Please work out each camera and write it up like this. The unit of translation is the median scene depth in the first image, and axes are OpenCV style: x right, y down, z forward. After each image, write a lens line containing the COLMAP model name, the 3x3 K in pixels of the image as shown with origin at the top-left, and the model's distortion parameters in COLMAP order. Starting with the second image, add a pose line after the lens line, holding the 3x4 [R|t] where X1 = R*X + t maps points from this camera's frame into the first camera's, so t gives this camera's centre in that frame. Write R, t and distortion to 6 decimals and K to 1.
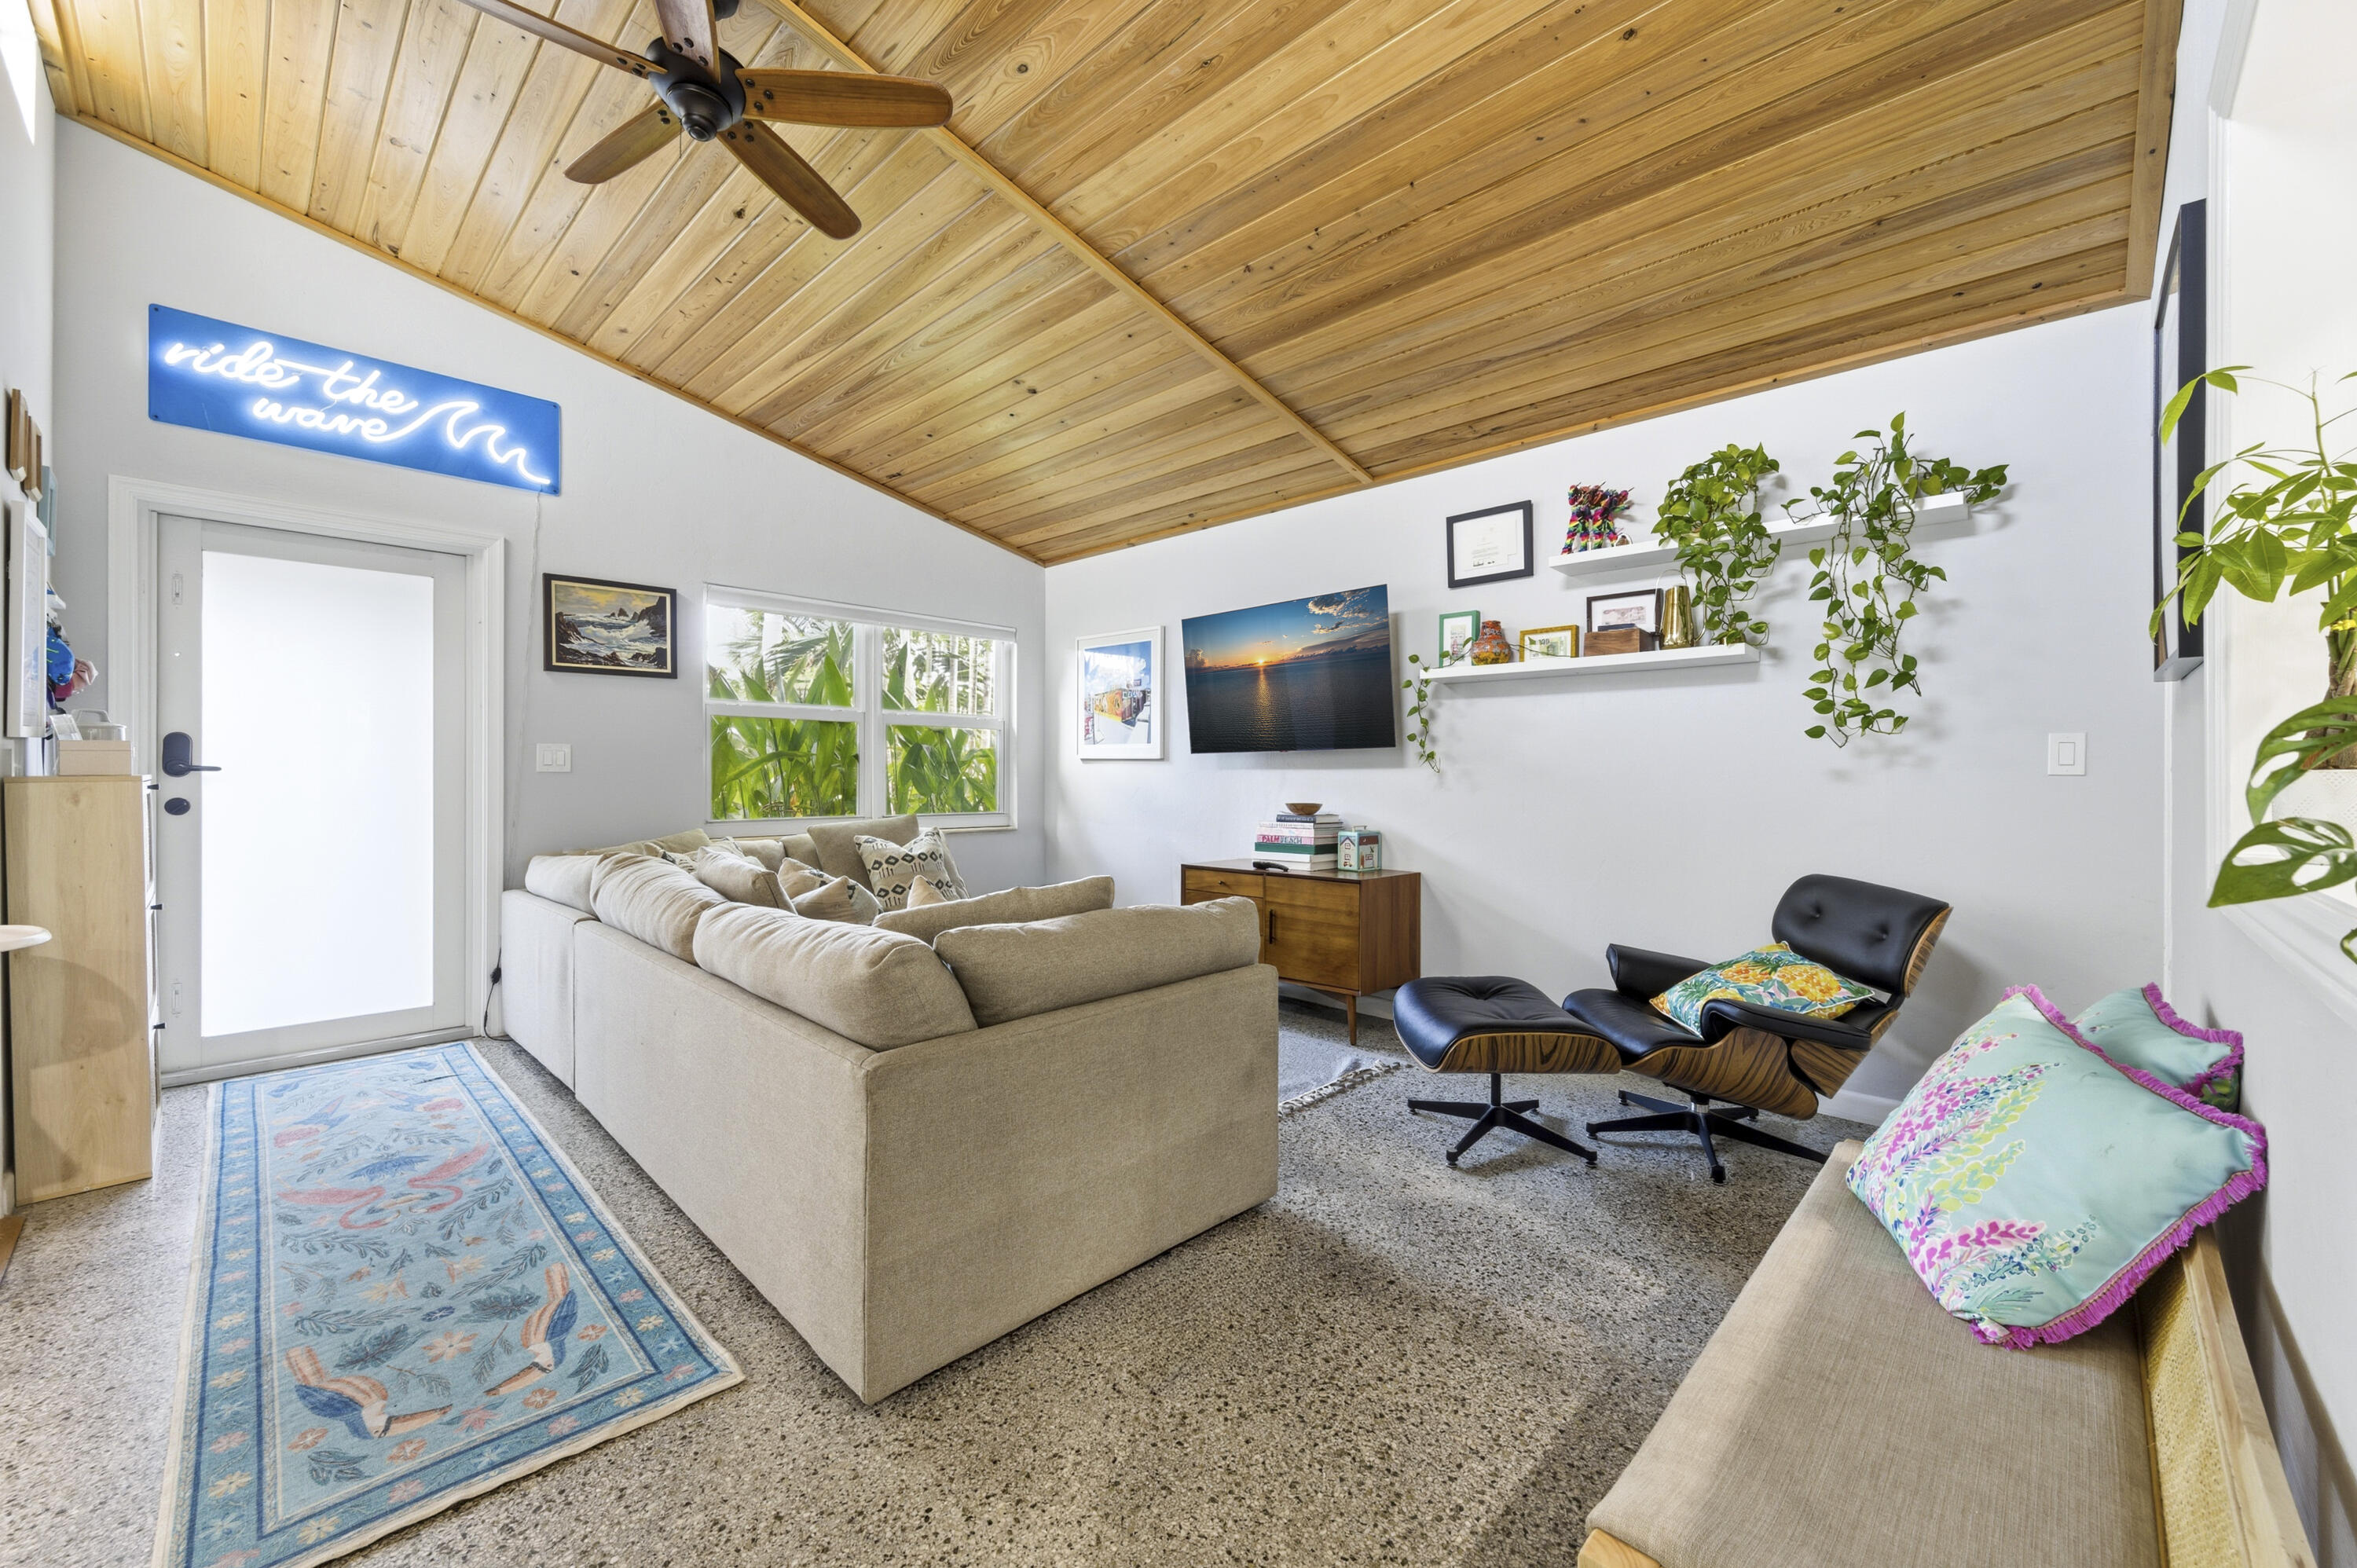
lens RADIAL K [[919.6, 0, 1178.4], [0, 919.6, 778.3], [0, 0, 1]] dist [0.000406, 0.000246]
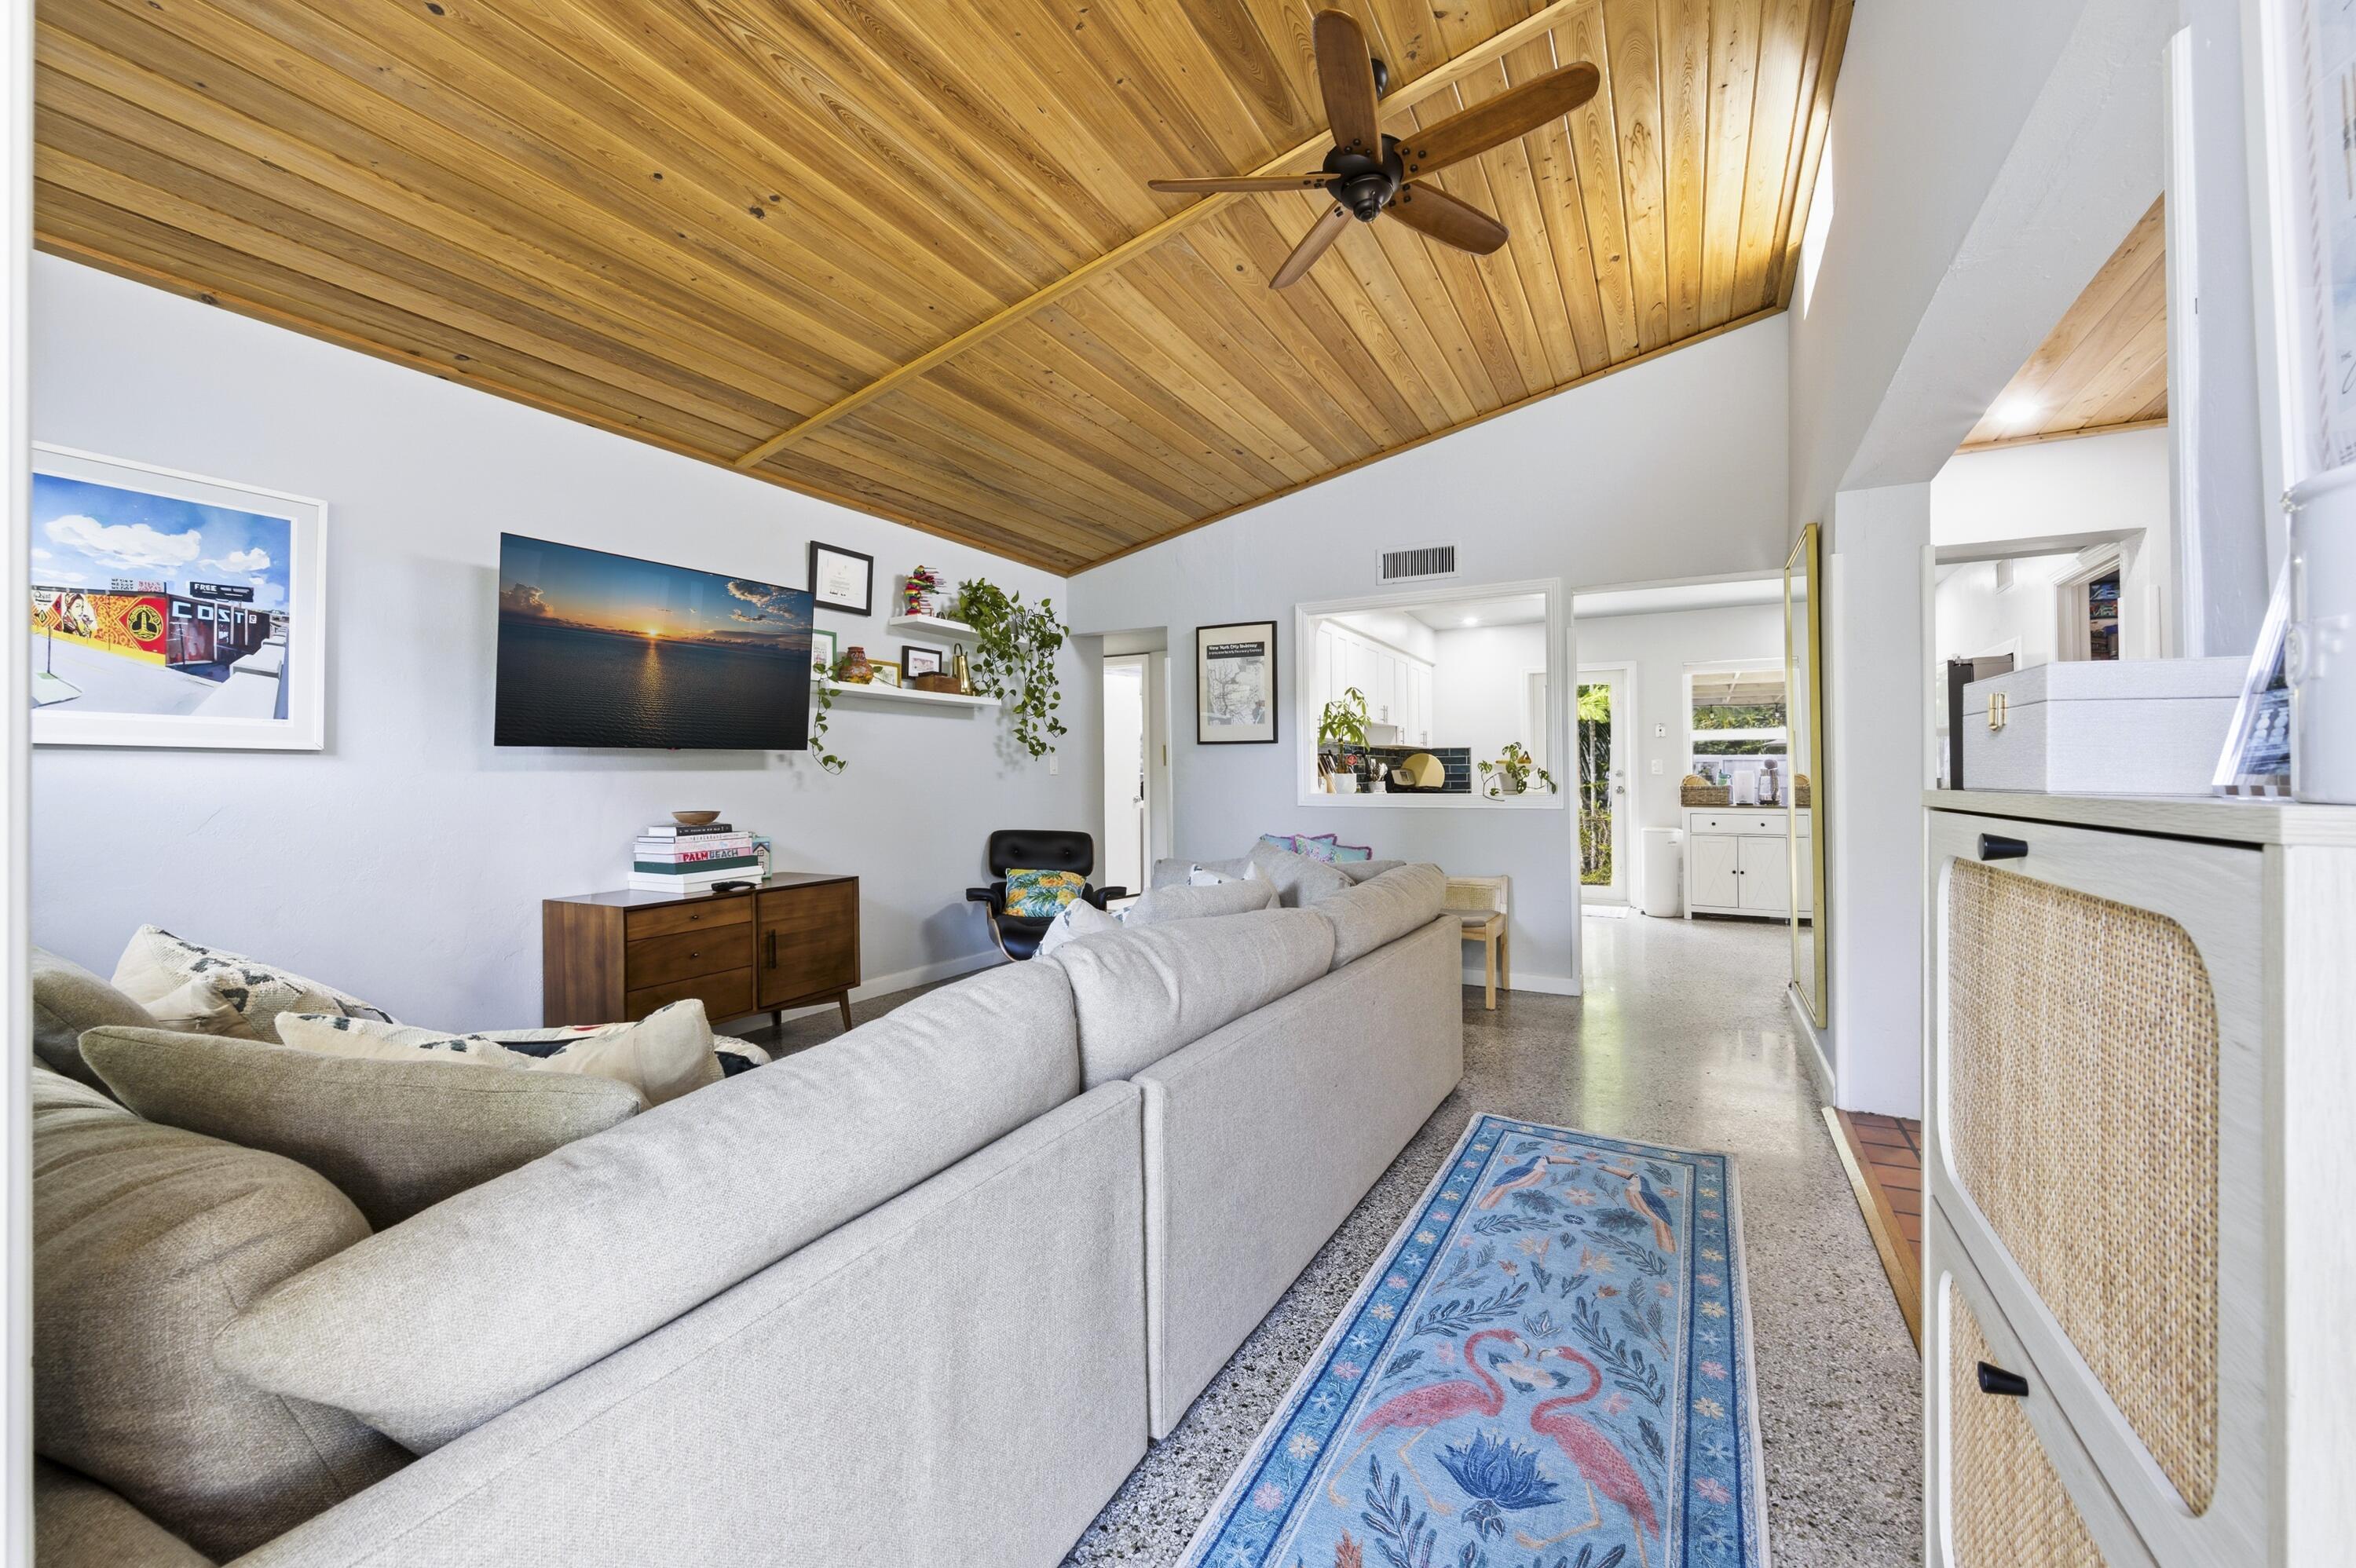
lens RADIAL K [[986.1, 0, 1167.9], [0, 986.1, 761.2], [0, 0, 1]] dist [0.000350, 0.000115]
pose [[-0.280605, 0.014568, 0.959713, -1.039998], [0.010063, 0.999875, -0.012236, -0.004854], [-0.959771, 0.006224, -0.280716, 1.021462]]
